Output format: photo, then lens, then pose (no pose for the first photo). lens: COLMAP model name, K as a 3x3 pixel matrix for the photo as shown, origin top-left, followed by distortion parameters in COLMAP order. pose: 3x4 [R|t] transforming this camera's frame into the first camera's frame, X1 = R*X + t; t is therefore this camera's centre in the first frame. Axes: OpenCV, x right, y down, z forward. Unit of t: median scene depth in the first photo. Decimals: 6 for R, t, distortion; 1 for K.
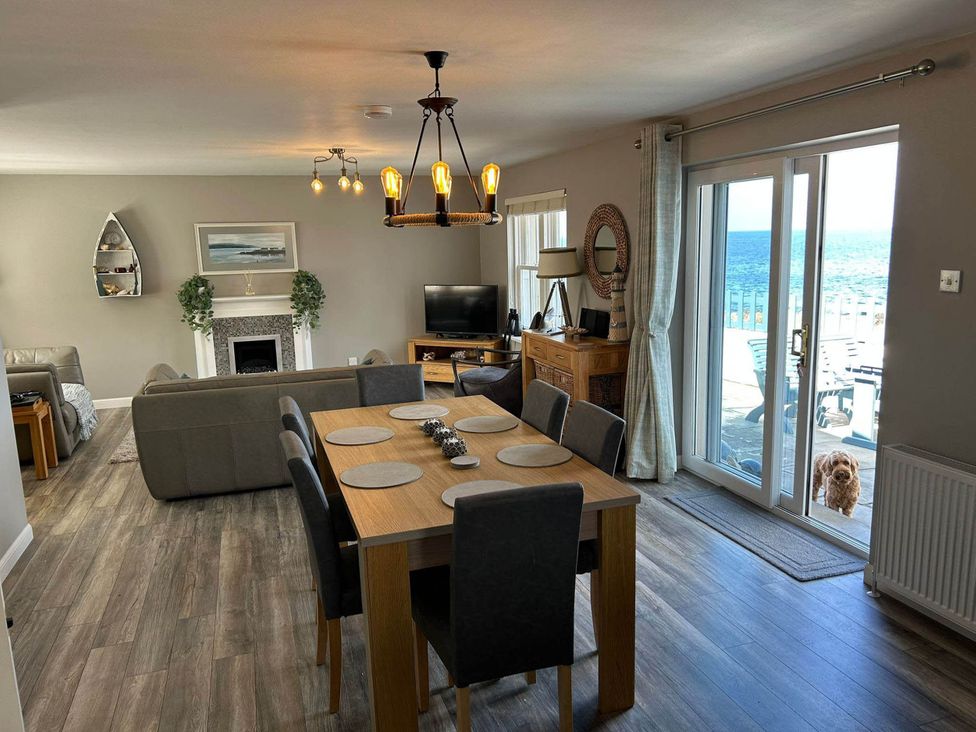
lens RADIAL K [[722.0, 0, 488.0], [0, 722.0, 366.0], [0, 0, 1]] dist [0.089042, -0.107050]
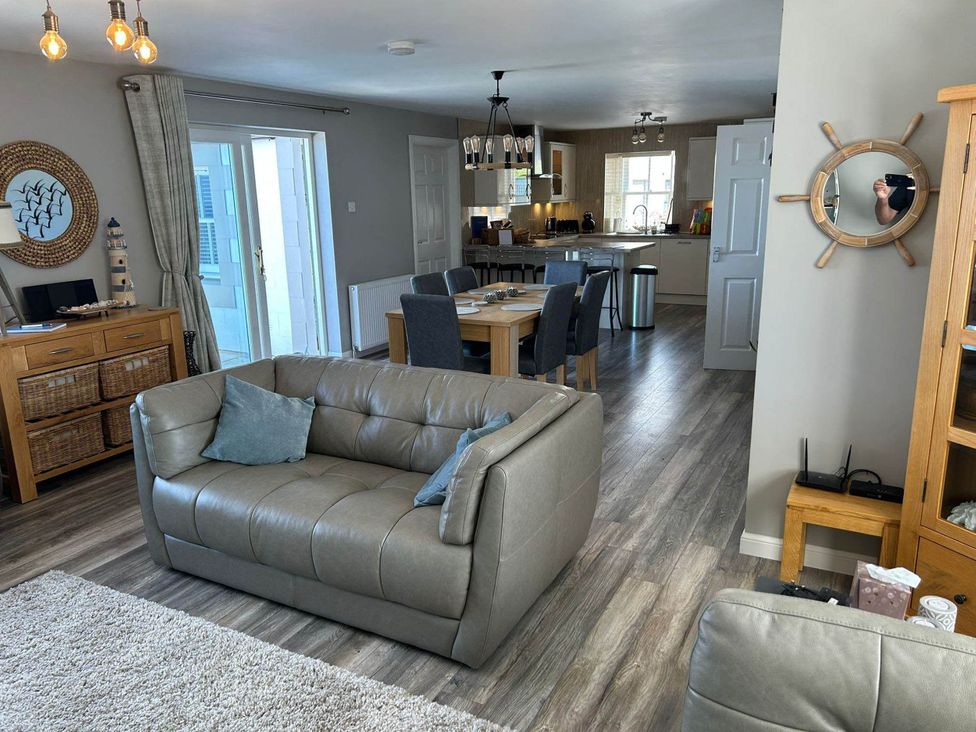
lens RADIAL K [[722.0, 0, 488.0], [0, 722.0, 366.0], [0, 0, 1]] dist [0.089042, -0.107050]
pose [[-0.690794, -0.135232, 0.710293, -0.949304], [0.162141, 0.928364, 0.334440, -0.240876], [-0.704638, 0.346196, -0.619382, 1.584499]]
